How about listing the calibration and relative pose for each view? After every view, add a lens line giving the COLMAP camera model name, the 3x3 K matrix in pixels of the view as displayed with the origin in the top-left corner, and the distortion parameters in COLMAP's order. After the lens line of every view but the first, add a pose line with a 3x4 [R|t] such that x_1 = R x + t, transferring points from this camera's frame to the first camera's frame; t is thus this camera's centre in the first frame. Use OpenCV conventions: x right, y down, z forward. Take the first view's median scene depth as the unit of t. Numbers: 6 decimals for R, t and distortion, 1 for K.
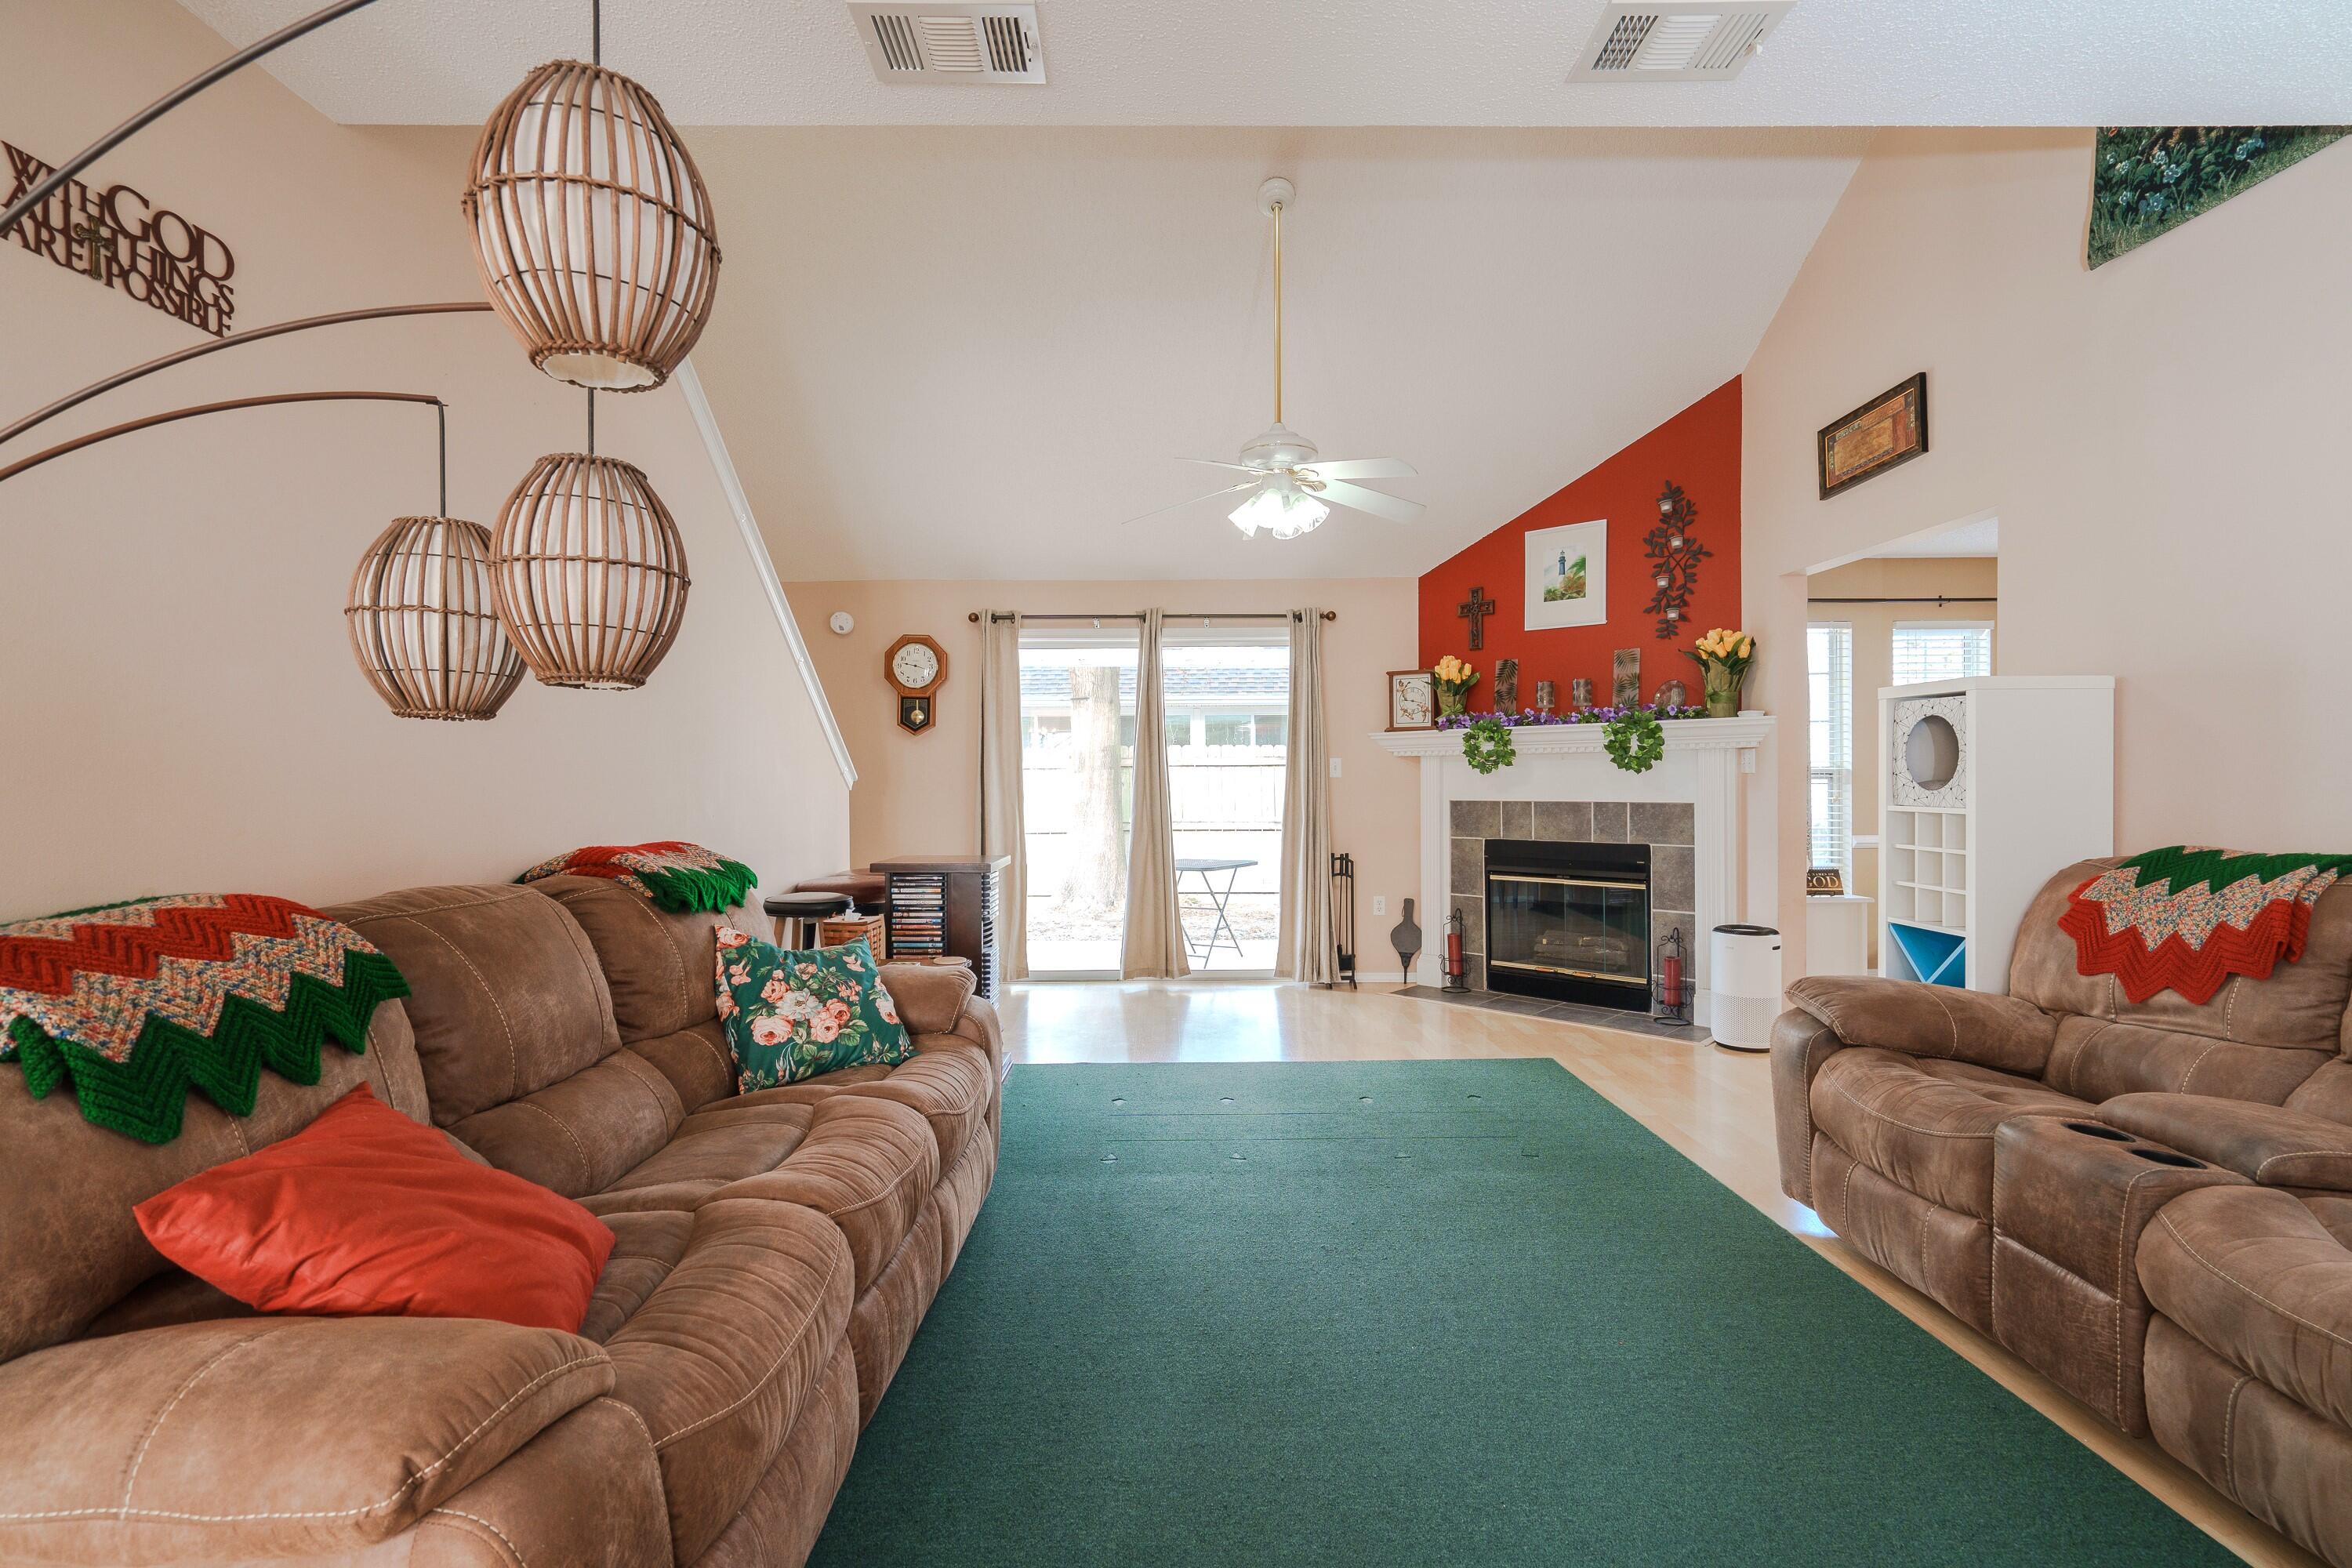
lens RADIAL K [[1067.9, 0, 1178.2], [0, 1067.9, 788.3], [0, 0, 1]] dist [-0.000034, 0.001384]
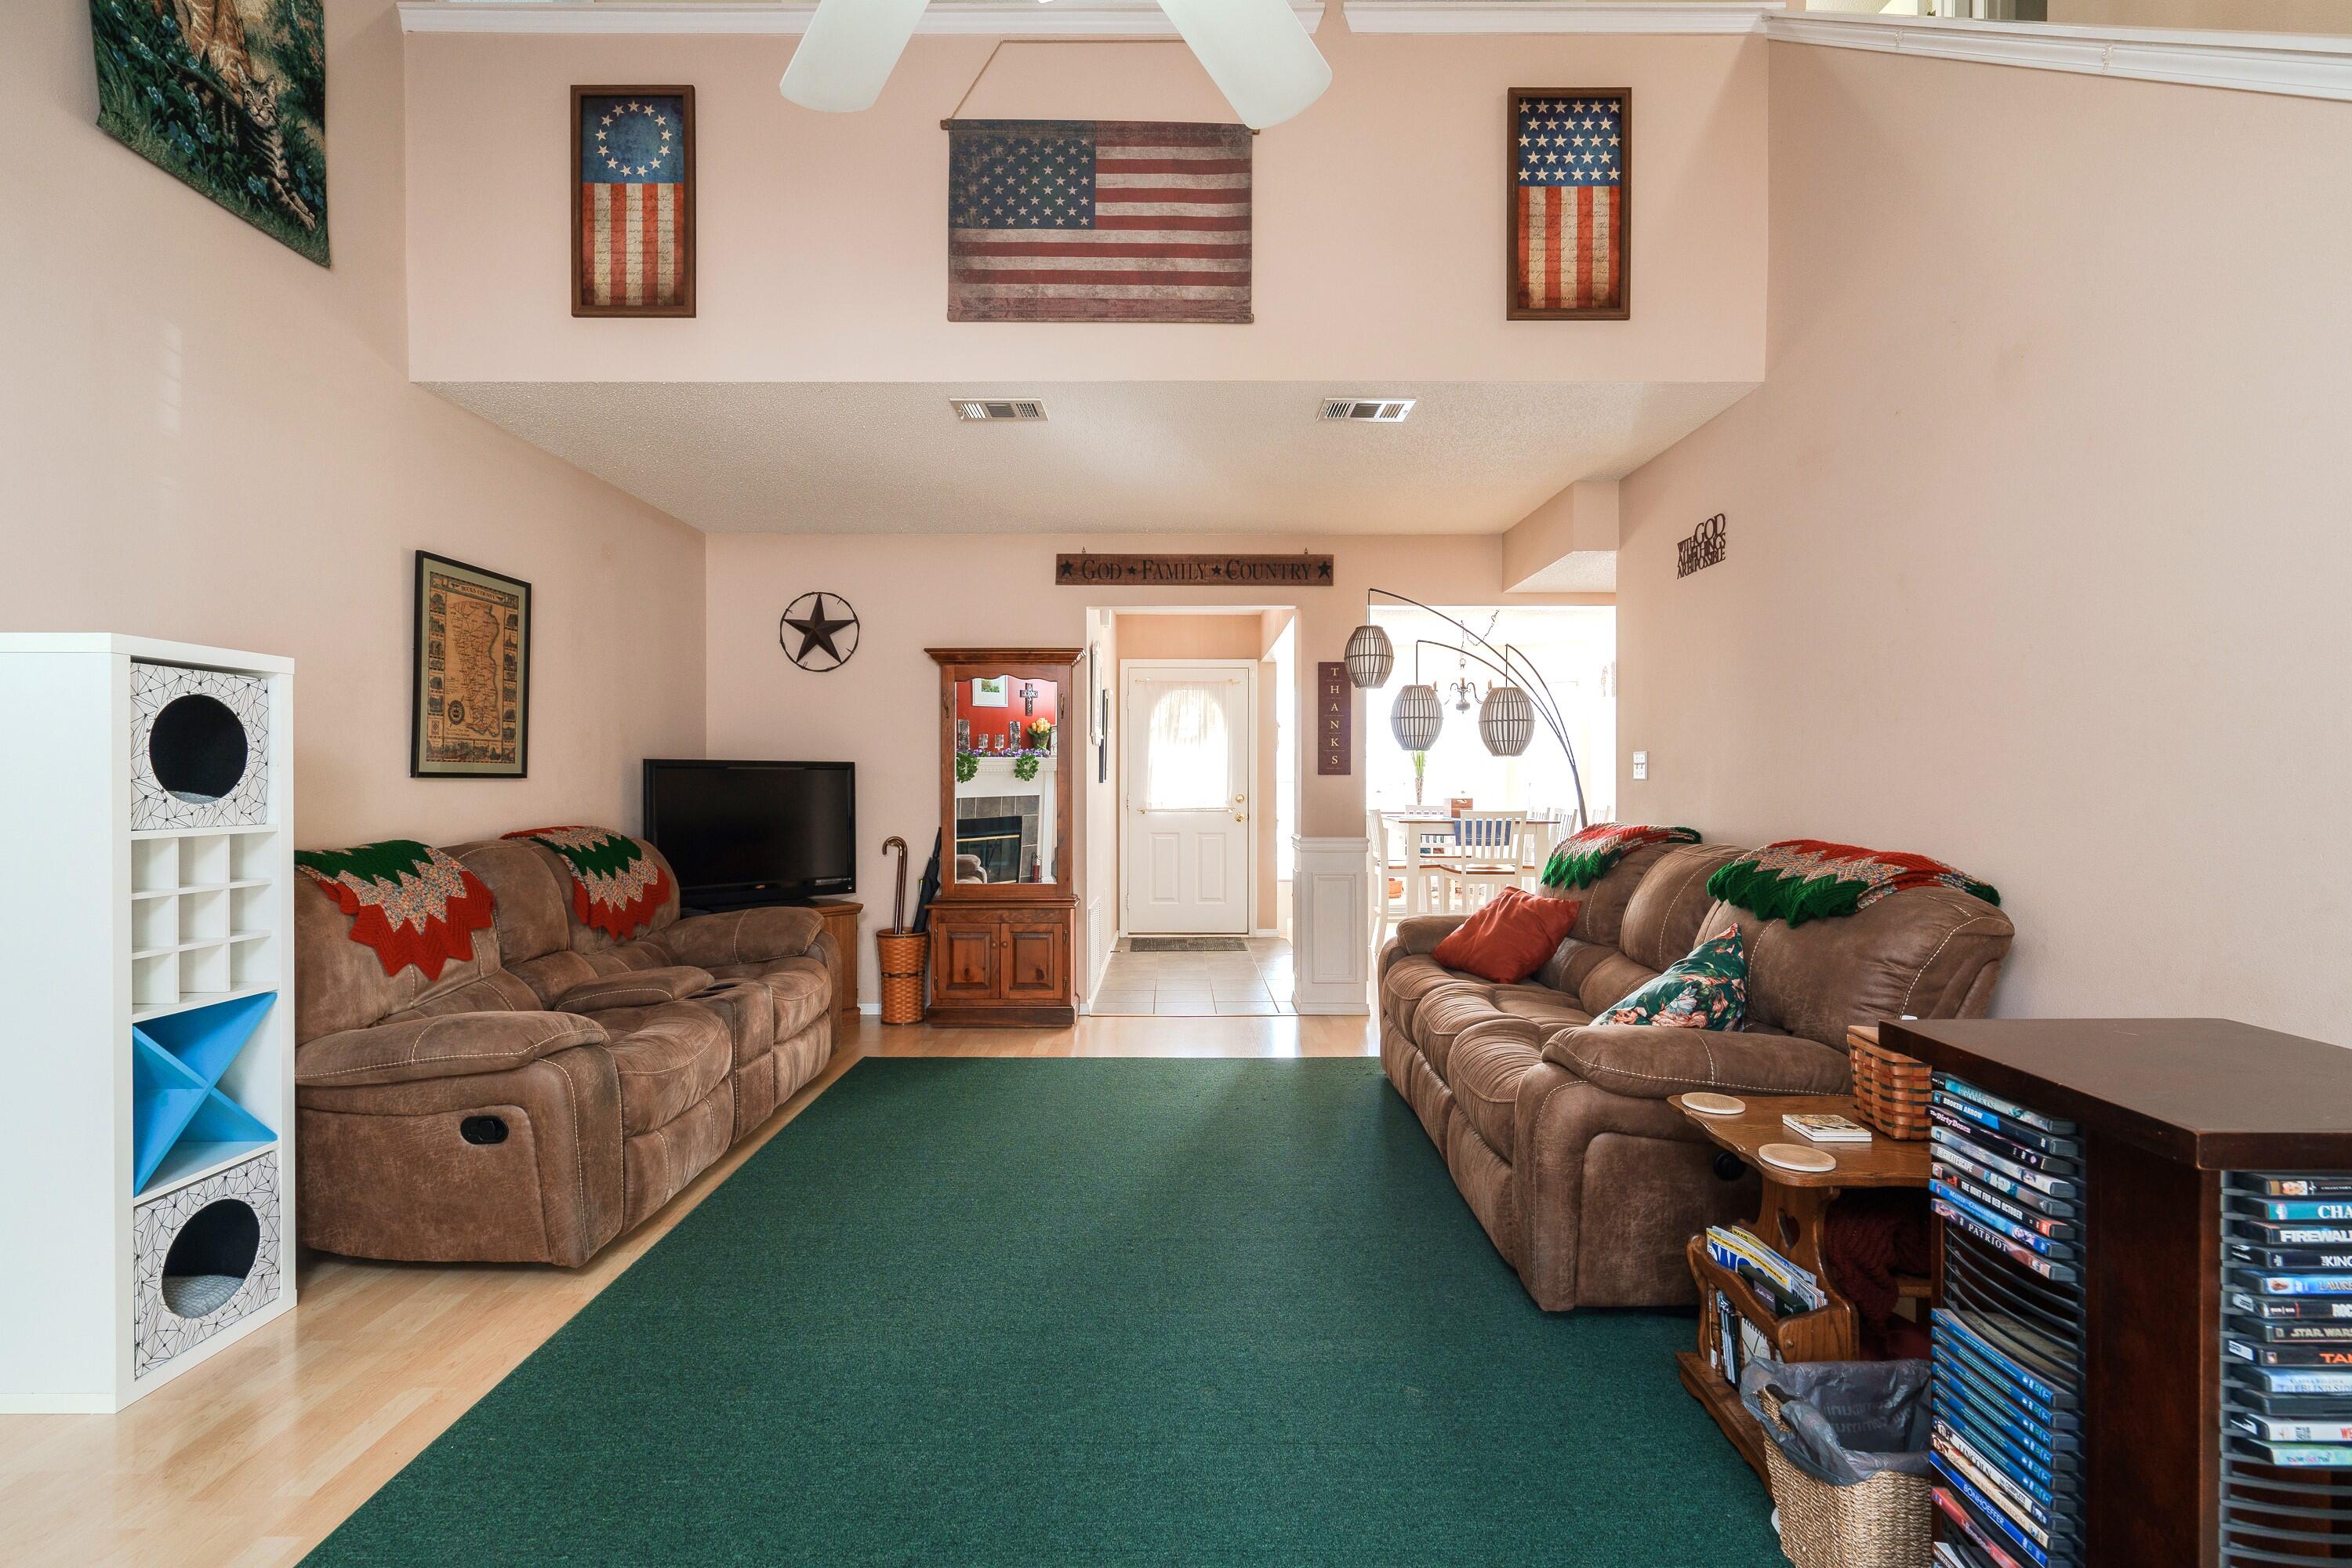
lens RADIAL K [[1067.9, 0, 1178.2], [0, 1067.9, 788.3], [0, 0, 1]] dist [-0.000034, 0.001384]
pose [[-0.999948, 0.003273, 0.009684, 0.044826], [0.003462, 0.999803, 0.019526, -0.012649], [-0.009618, 0.019559, -0.999762, 1.103422]]
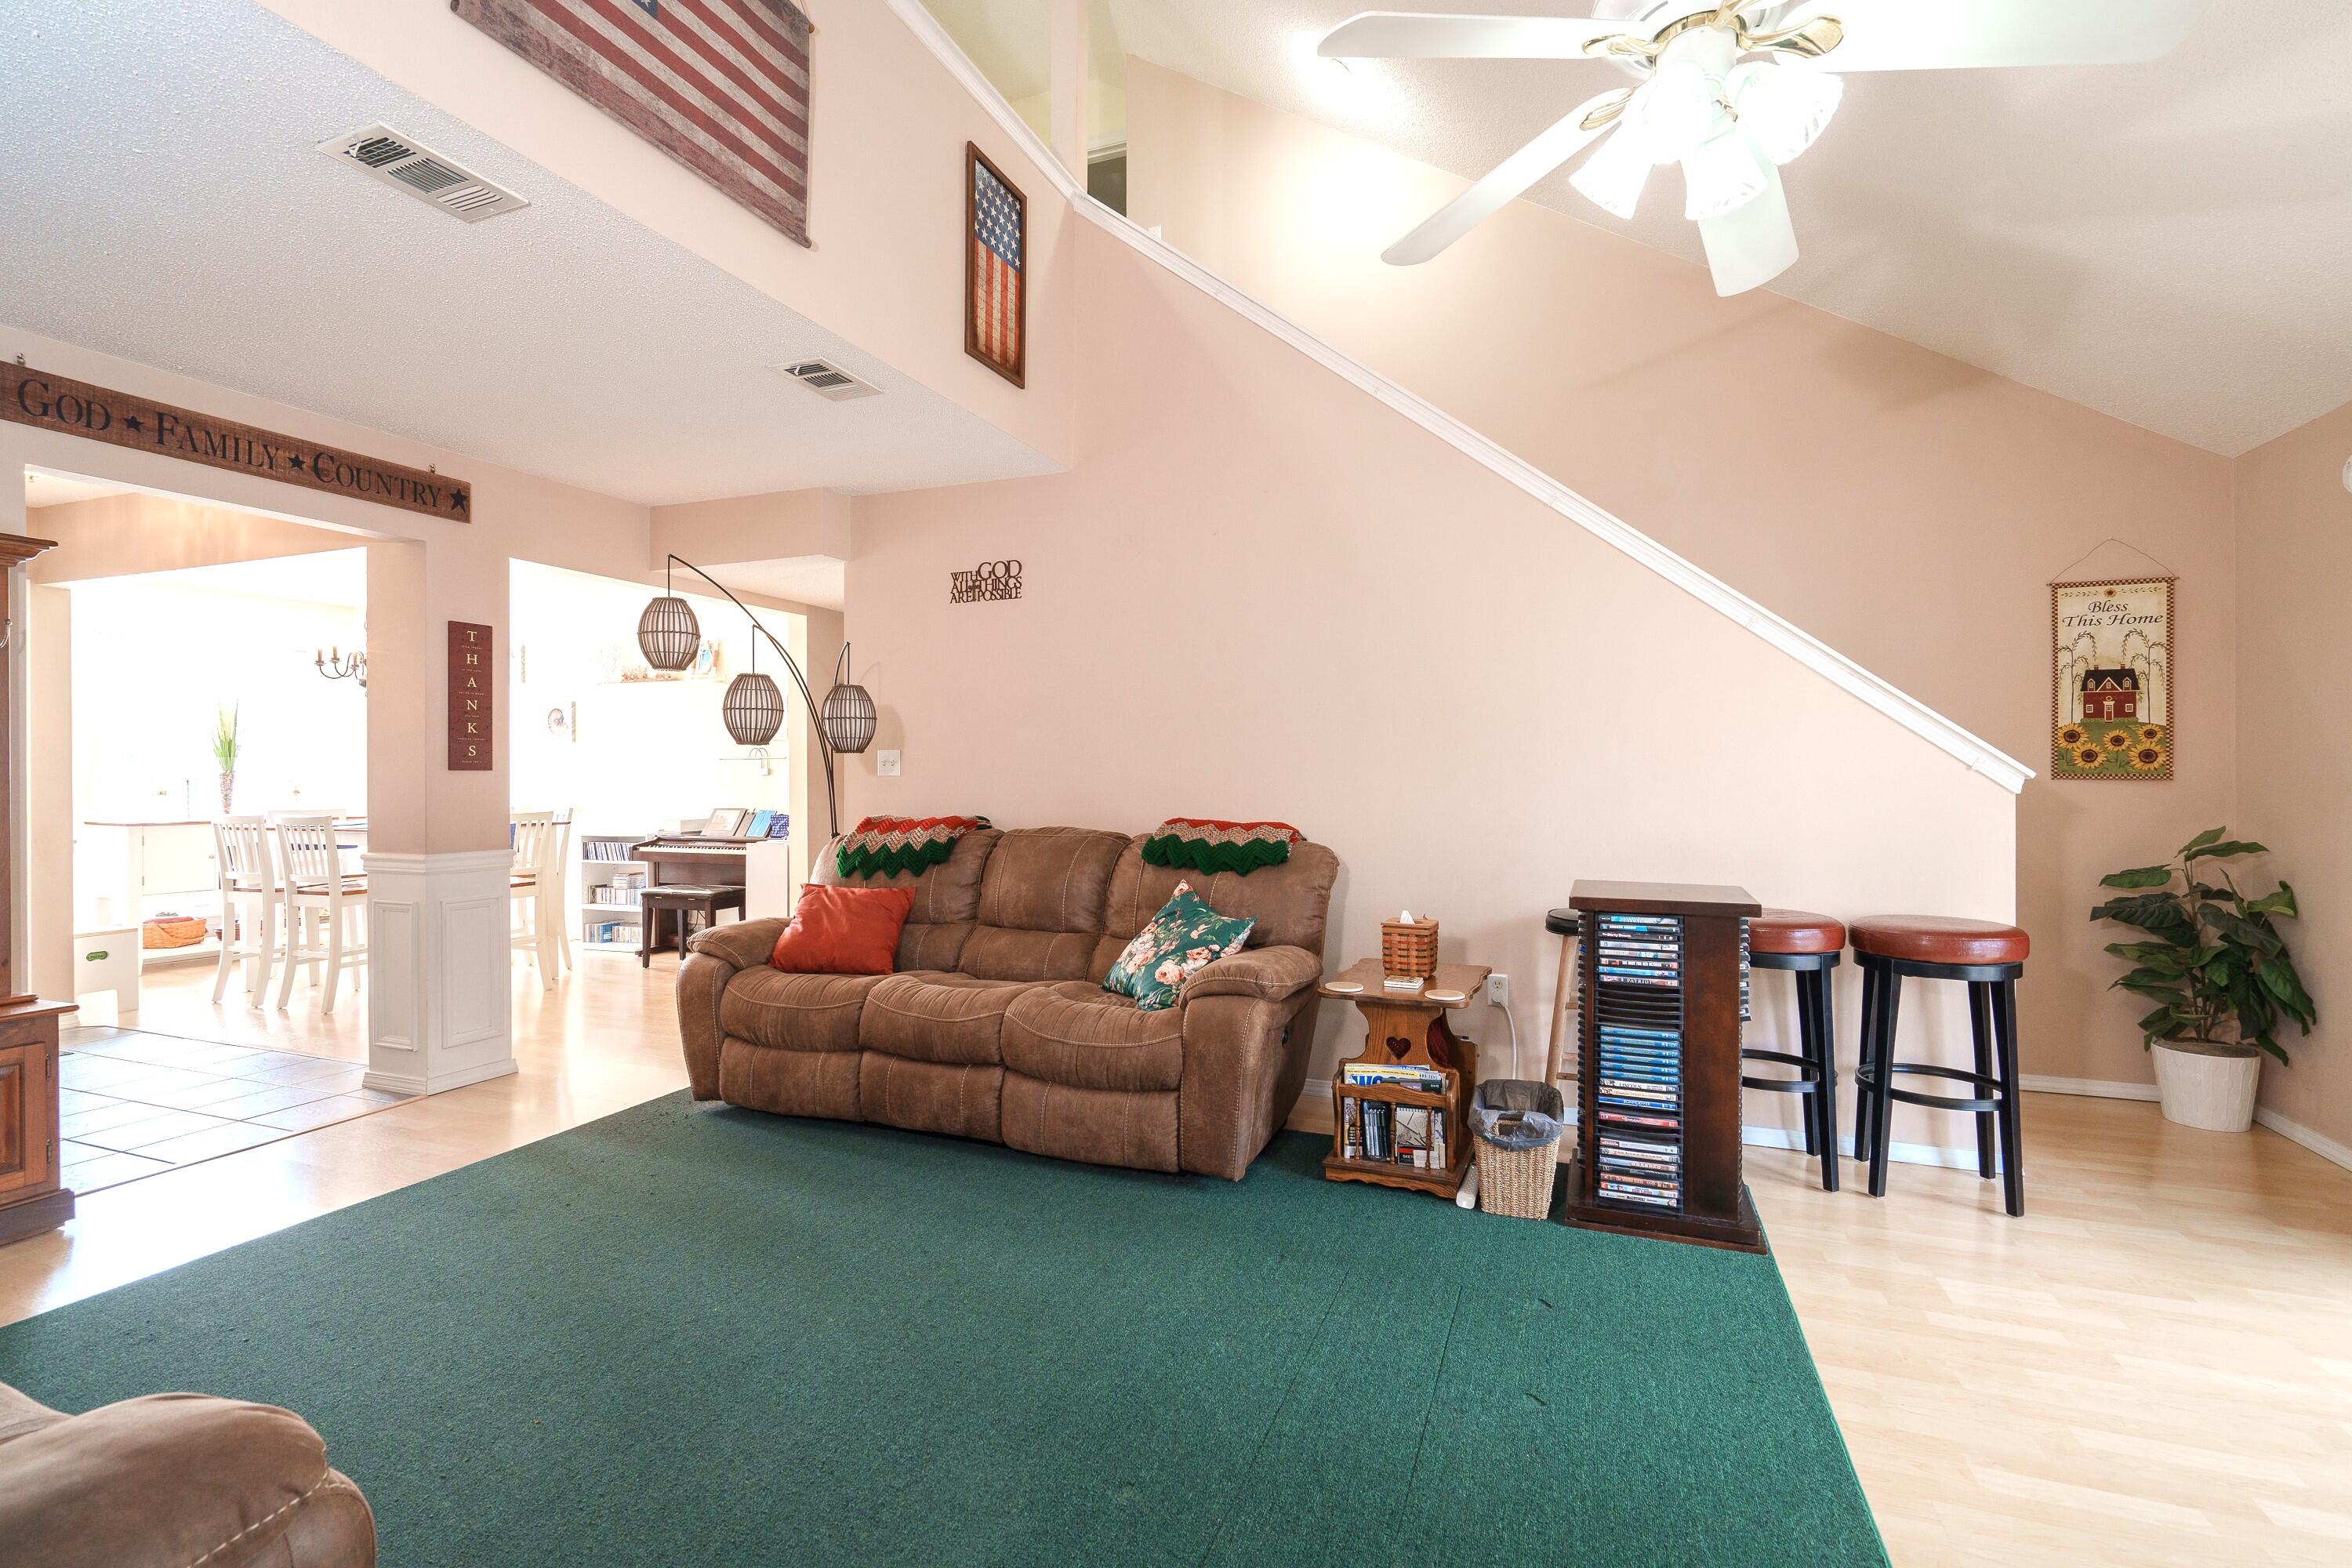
lens RADIAL K [[1067.9, 0, 1178.2], [0, 1067.9, 788.3], [0, 0, 1]] dist [-0.000034, 0.001384]
pose [[-0.381677, 0.014240, -0.924186, 0.463118], [-0.008651, 0.999782, 0.018977, -0.011057], [0.924255, 0.015239, -0.381470, 0.841655]]
